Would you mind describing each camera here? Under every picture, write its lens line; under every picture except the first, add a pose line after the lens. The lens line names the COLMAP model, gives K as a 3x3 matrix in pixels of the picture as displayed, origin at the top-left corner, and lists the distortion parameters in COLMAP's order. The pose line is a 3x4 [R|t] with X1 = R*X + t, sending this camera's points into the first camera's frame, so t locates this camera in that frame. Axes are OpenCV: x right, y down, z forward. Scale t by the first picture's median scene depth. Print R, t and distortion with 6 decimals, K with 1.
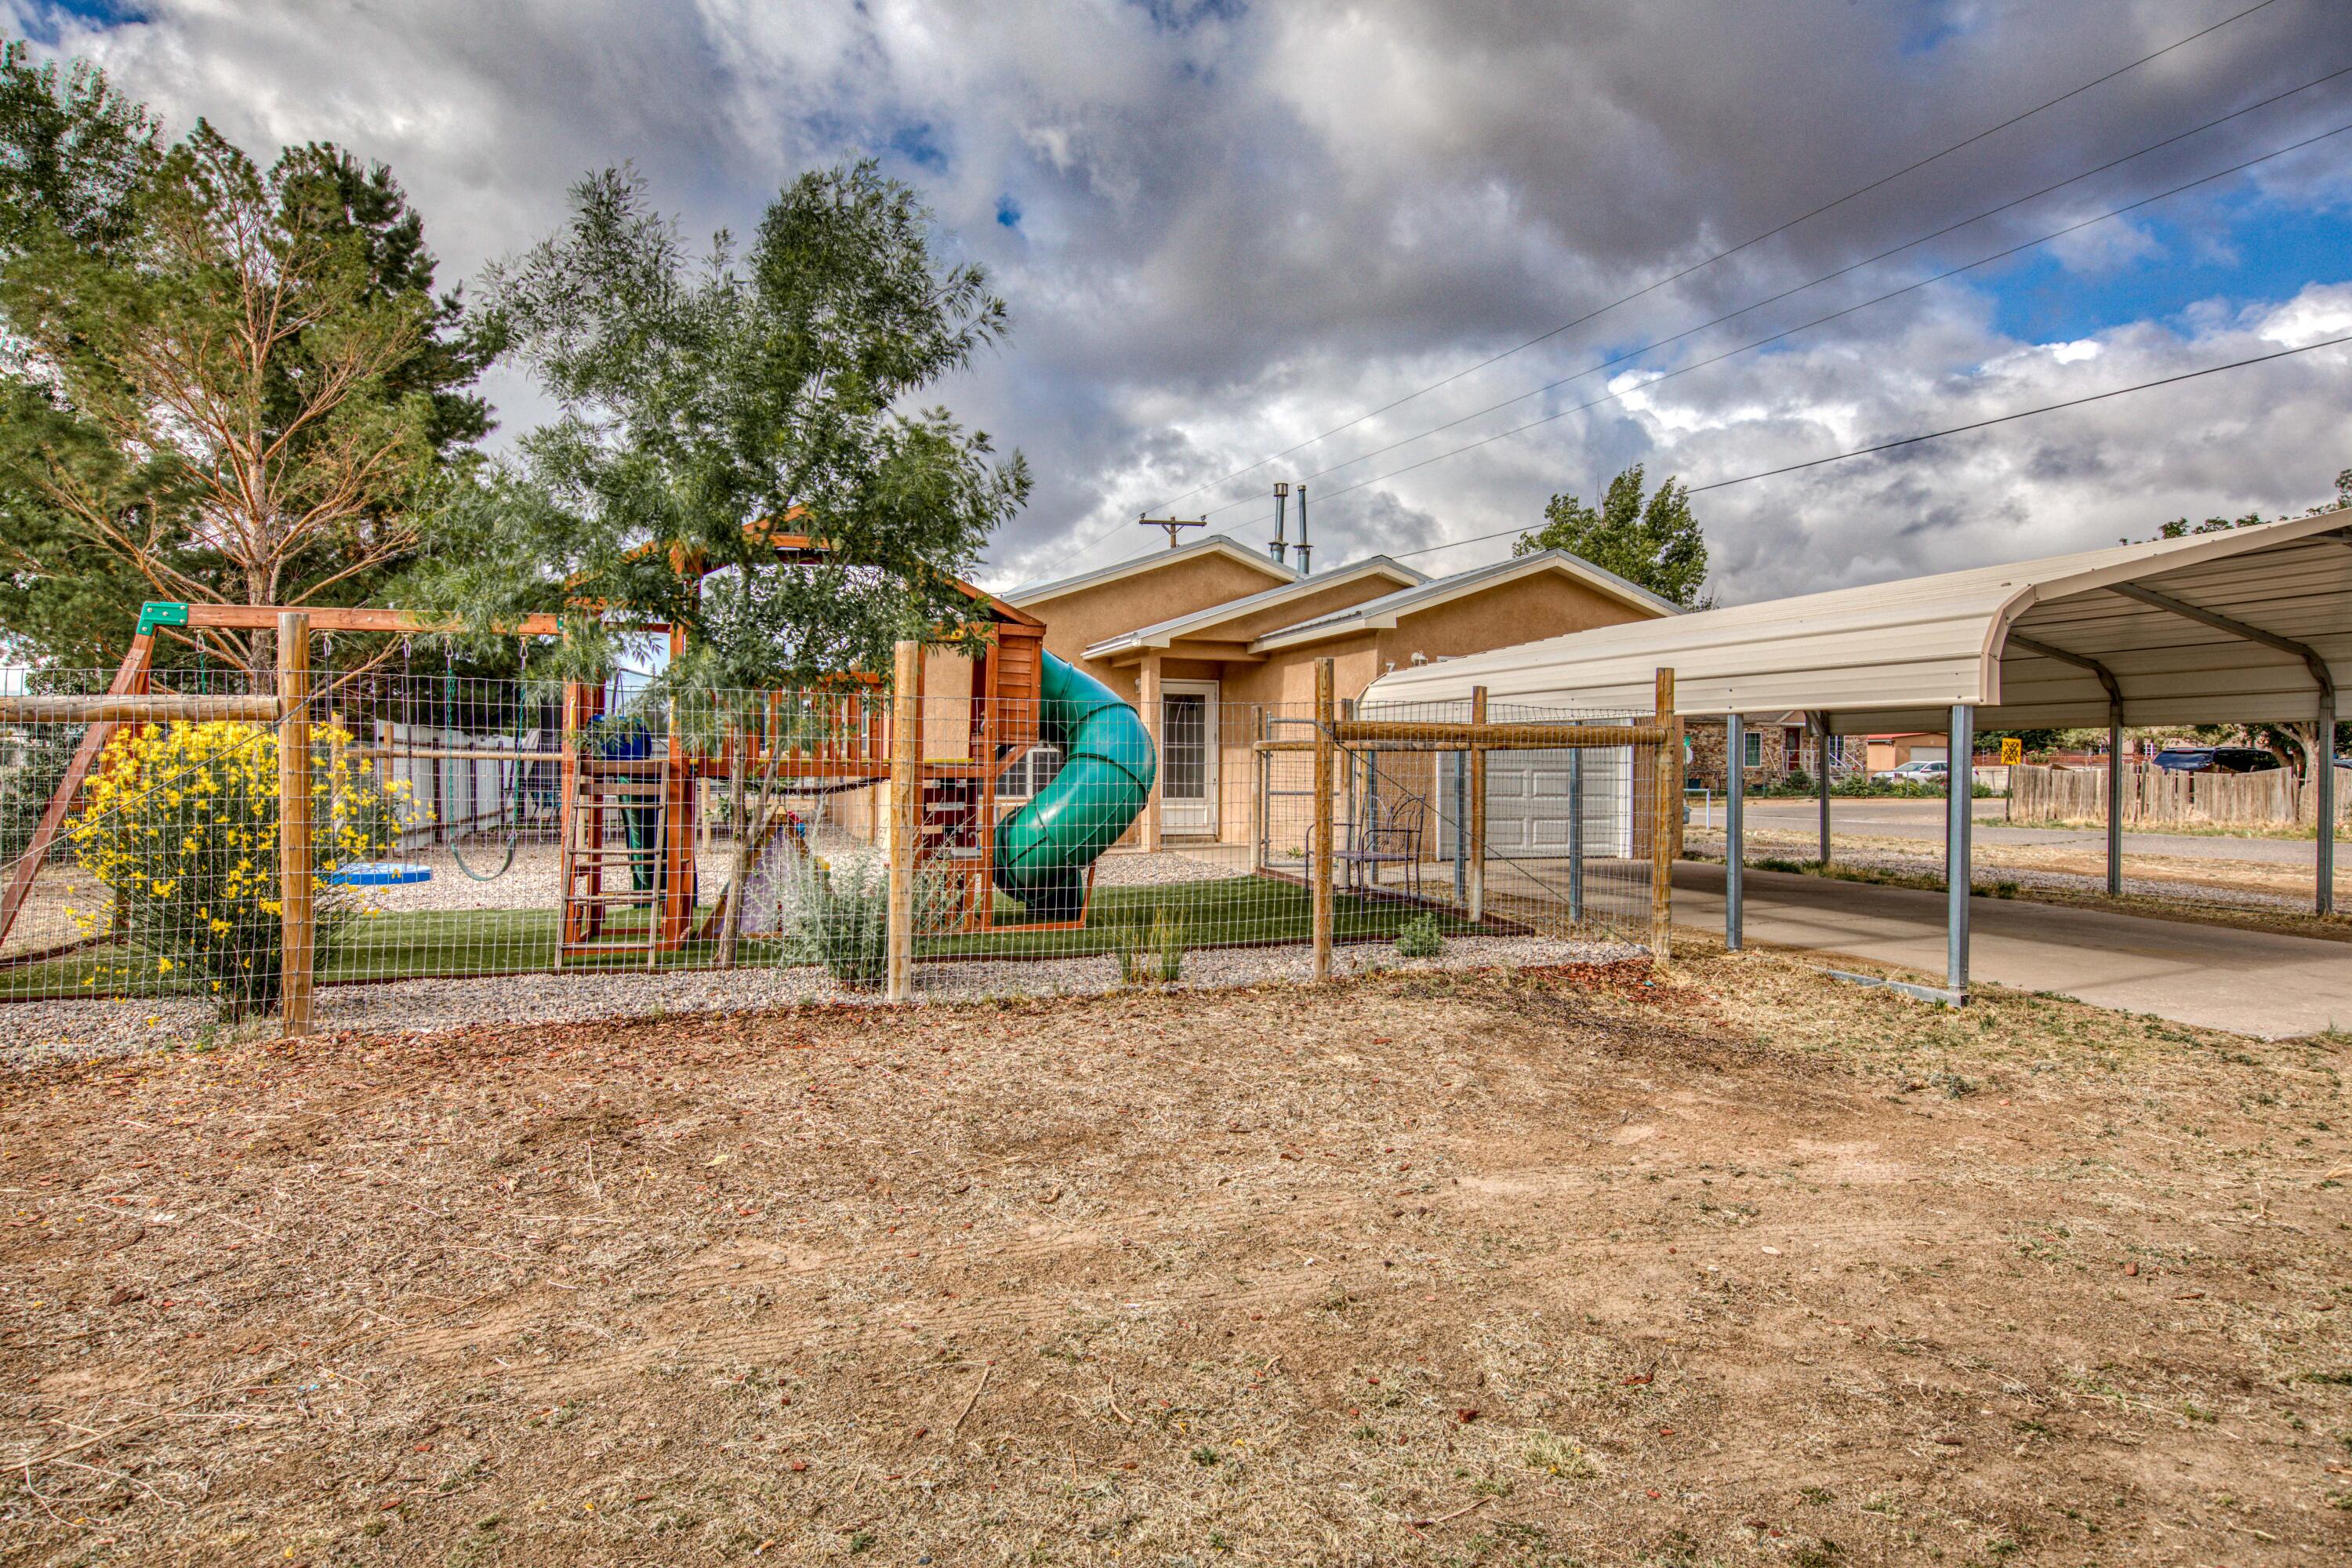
lens RADIAL K [[1342.0, 0, 1176.0], [0, 1342.0, 784.0], [0, 0, 1]] dist [-0.000252, 0.001395]
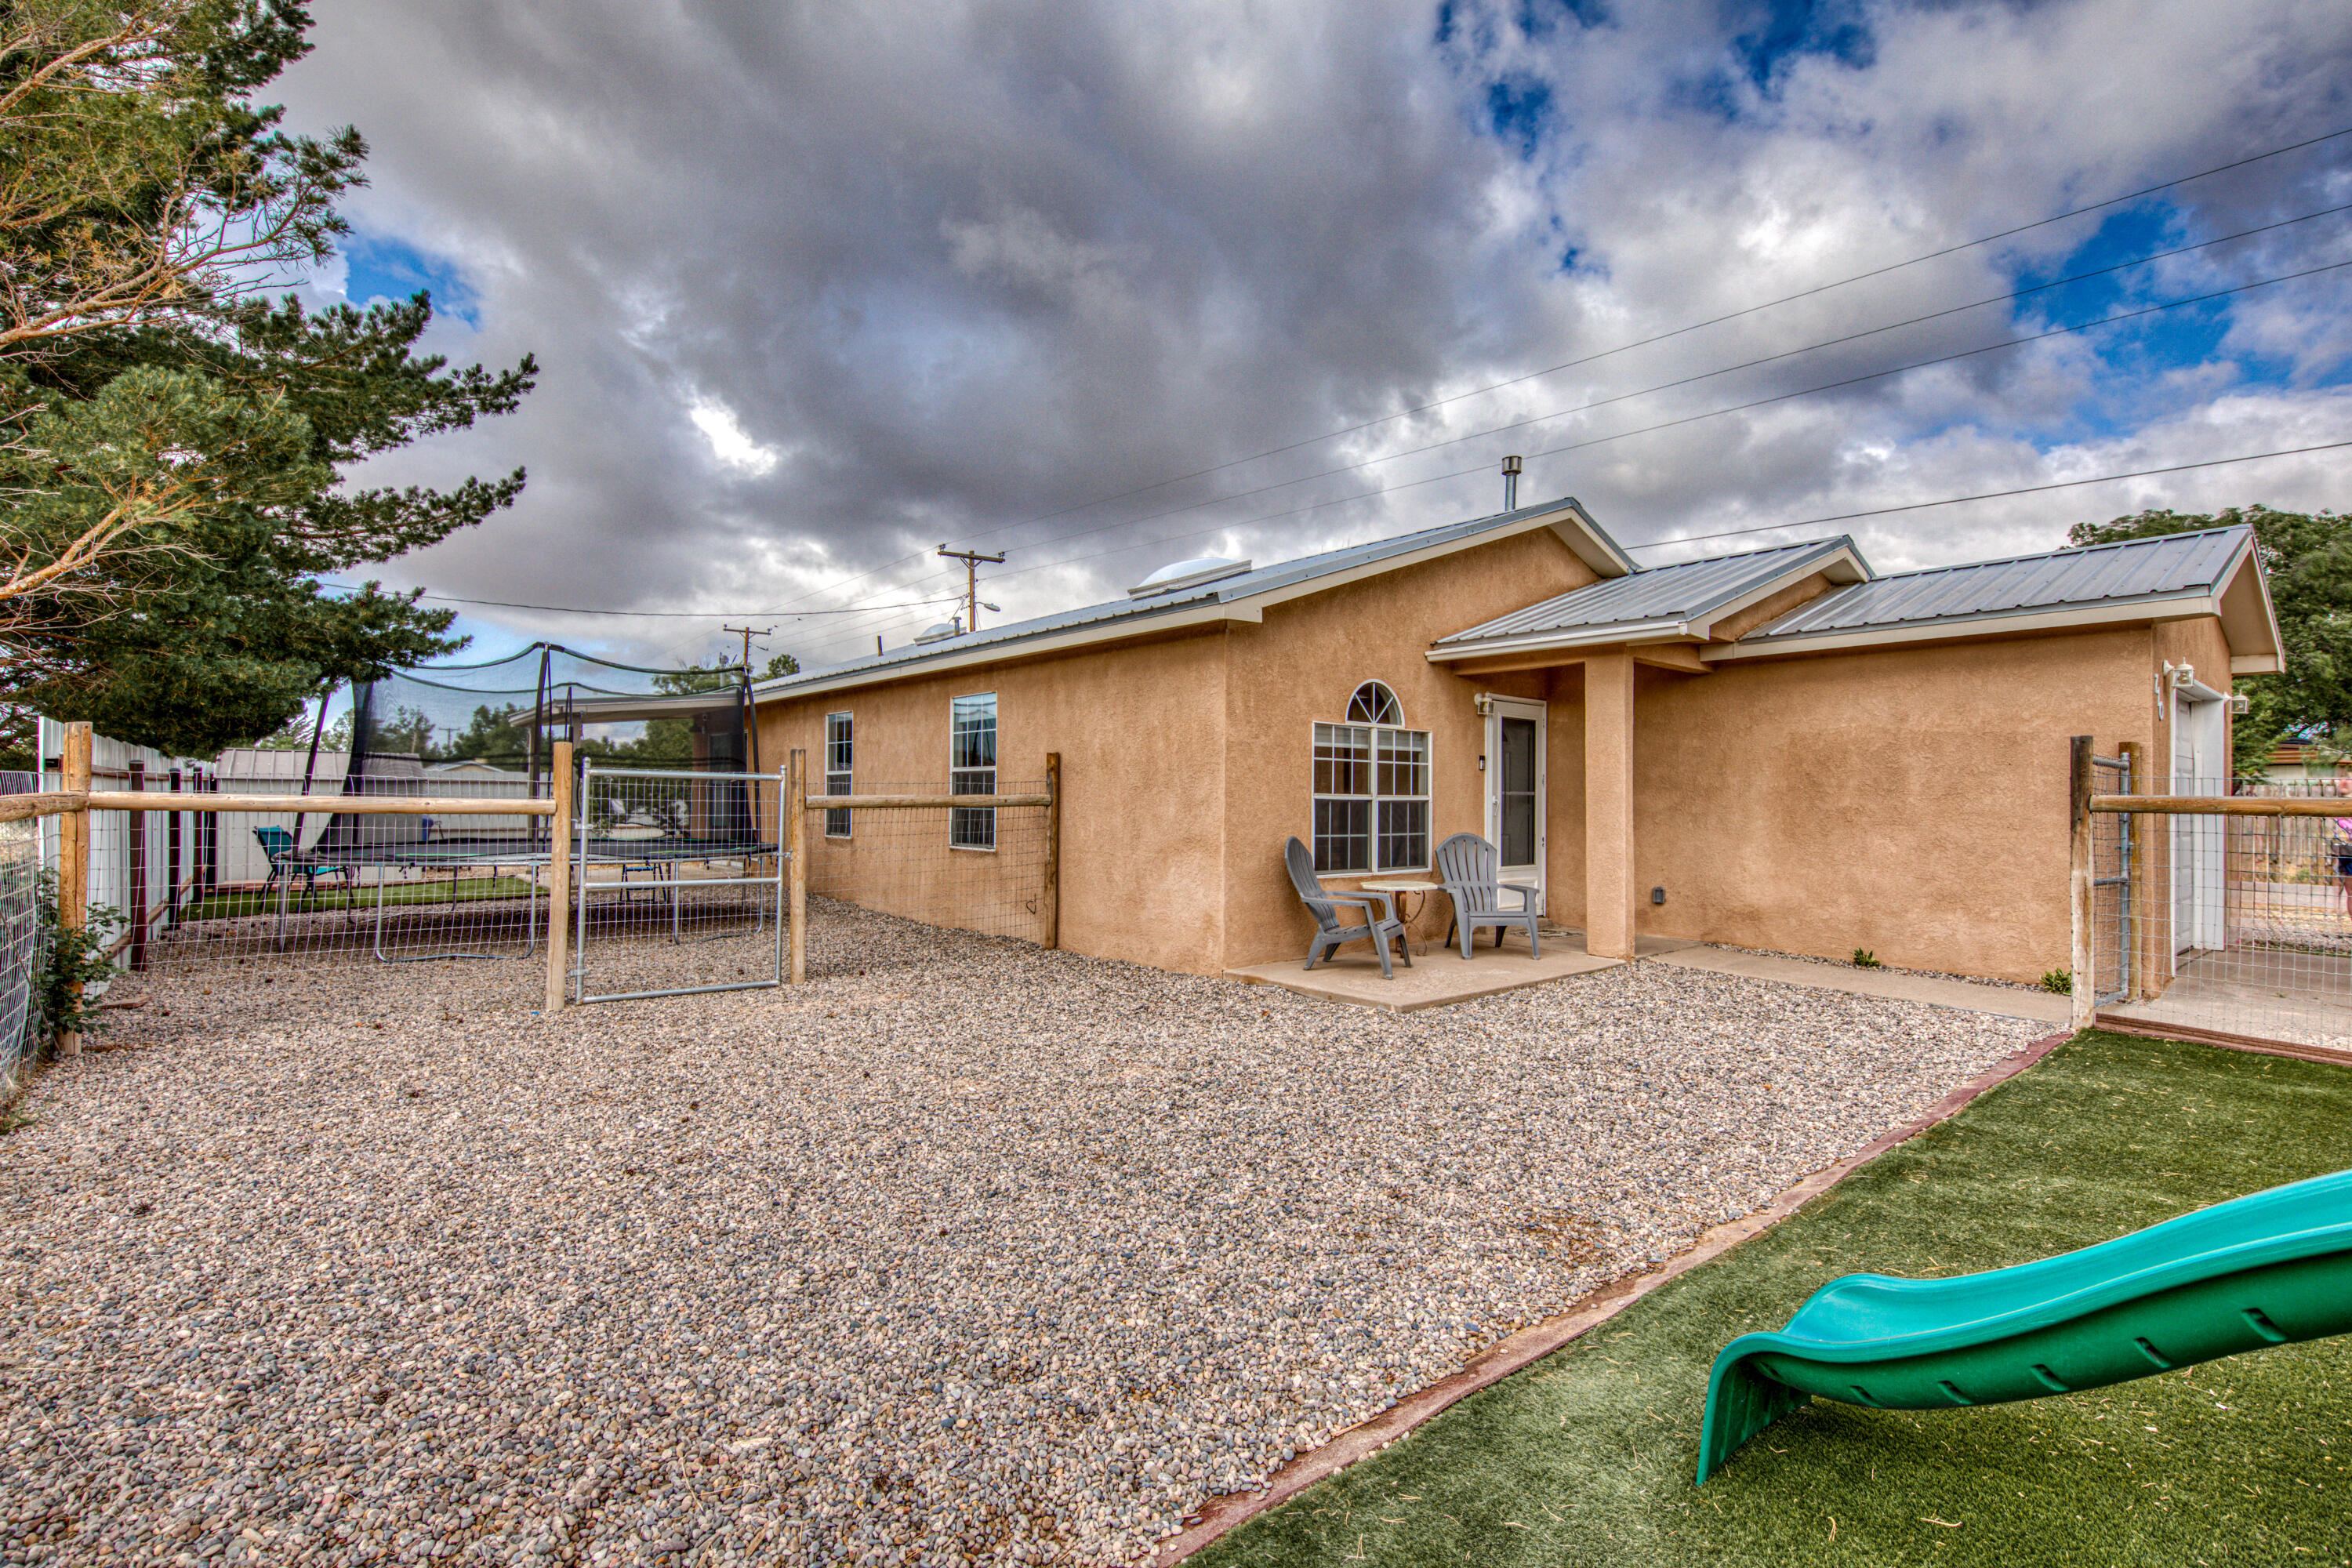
lens RADIAL K [[1097.4, 0, 1180.4], [0, 1097.4, 787.0], [0, 0, 1]] dist [-0.000238, -0.001395]
pose [[0.927123, 0.008885, 0.374652, -0.491882], [0.002331, 0.999563, -0.029471, -0.019123], [-0.374750, 0.028197, 0.926697, 0.692152]]
